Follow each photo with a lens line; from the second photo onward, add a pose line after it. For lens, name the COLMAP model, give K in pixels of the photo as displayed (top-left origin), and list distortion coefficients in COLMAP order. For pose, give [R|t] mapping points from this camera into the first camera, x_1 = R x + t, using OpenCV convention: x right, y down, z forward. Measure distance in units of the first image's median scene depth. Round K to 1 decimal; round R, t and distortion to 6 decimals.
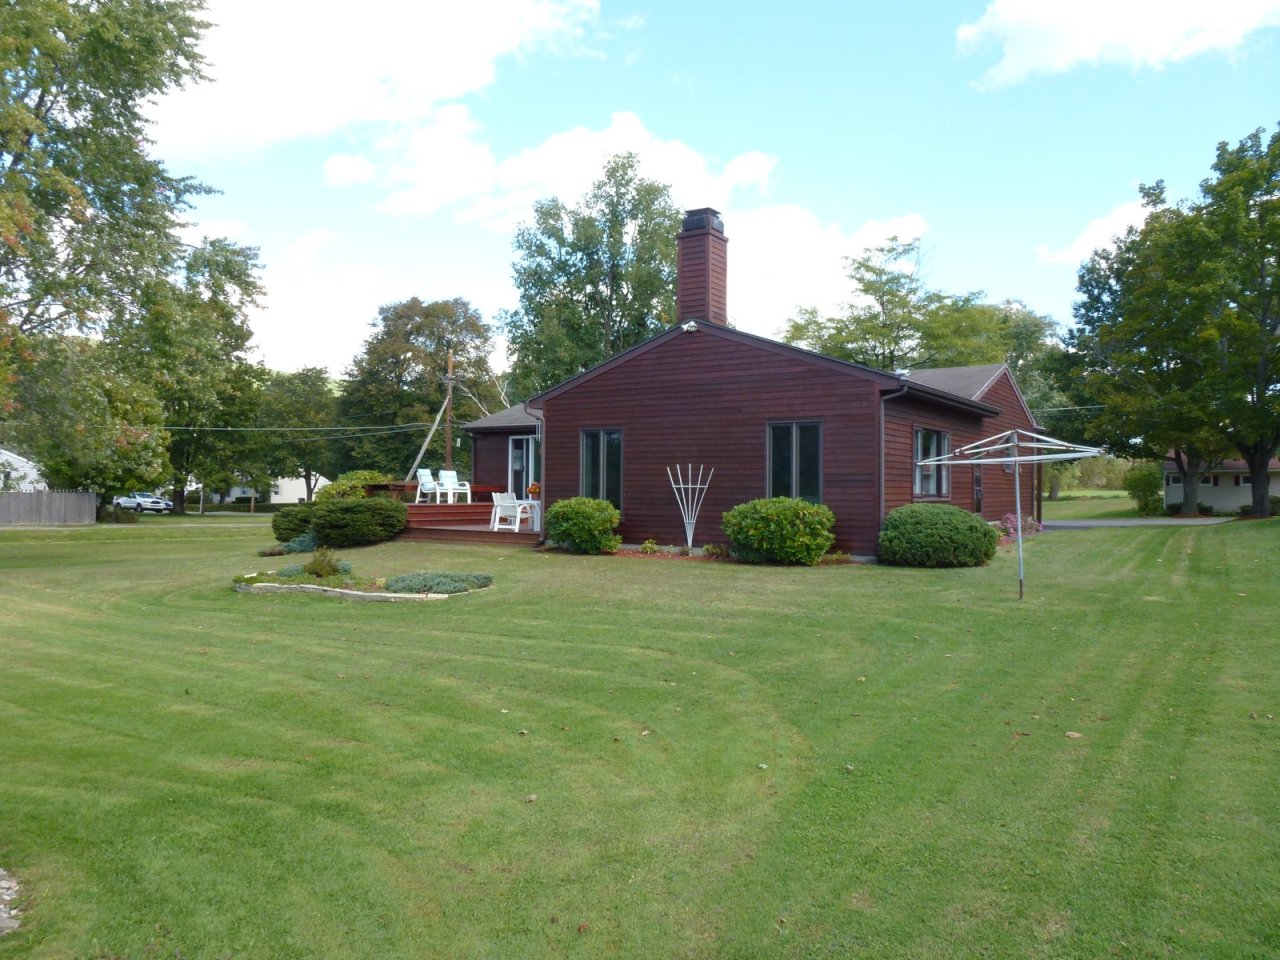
lens RADIAL K [[946.0, 0, 639.1], [0, 946.0, 480.3], [0, 0, 1]] dist [-0.019569, 0.002555]
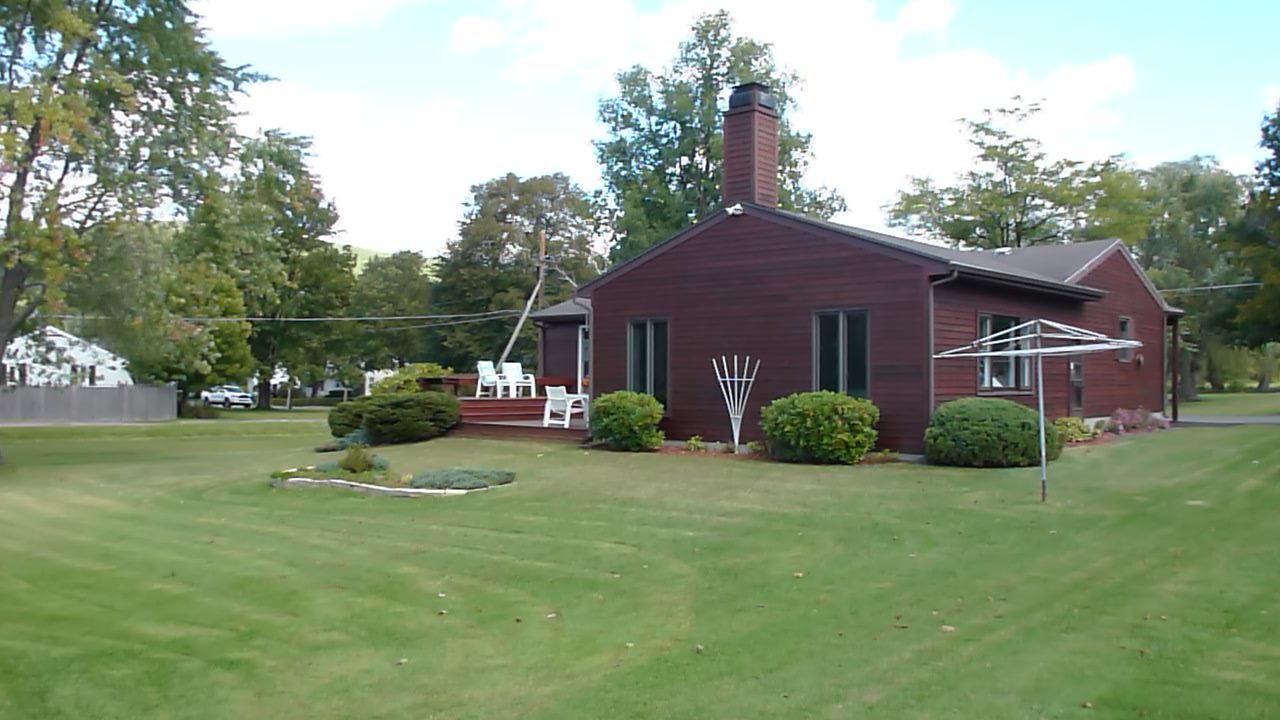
lens RADIAL K [[1076.0, 0, 640.9], [0, 1076.0, 364.1], [0, 0, 1]] dist [-0.016973, -0.015442]
pose [[0.991345, -0.004951, -0.131190, 0.084507], [0.004157, 0.999971, -0.006328, -0.002462], [0.131218, 0.005728, 0.991337, -0.059599]]
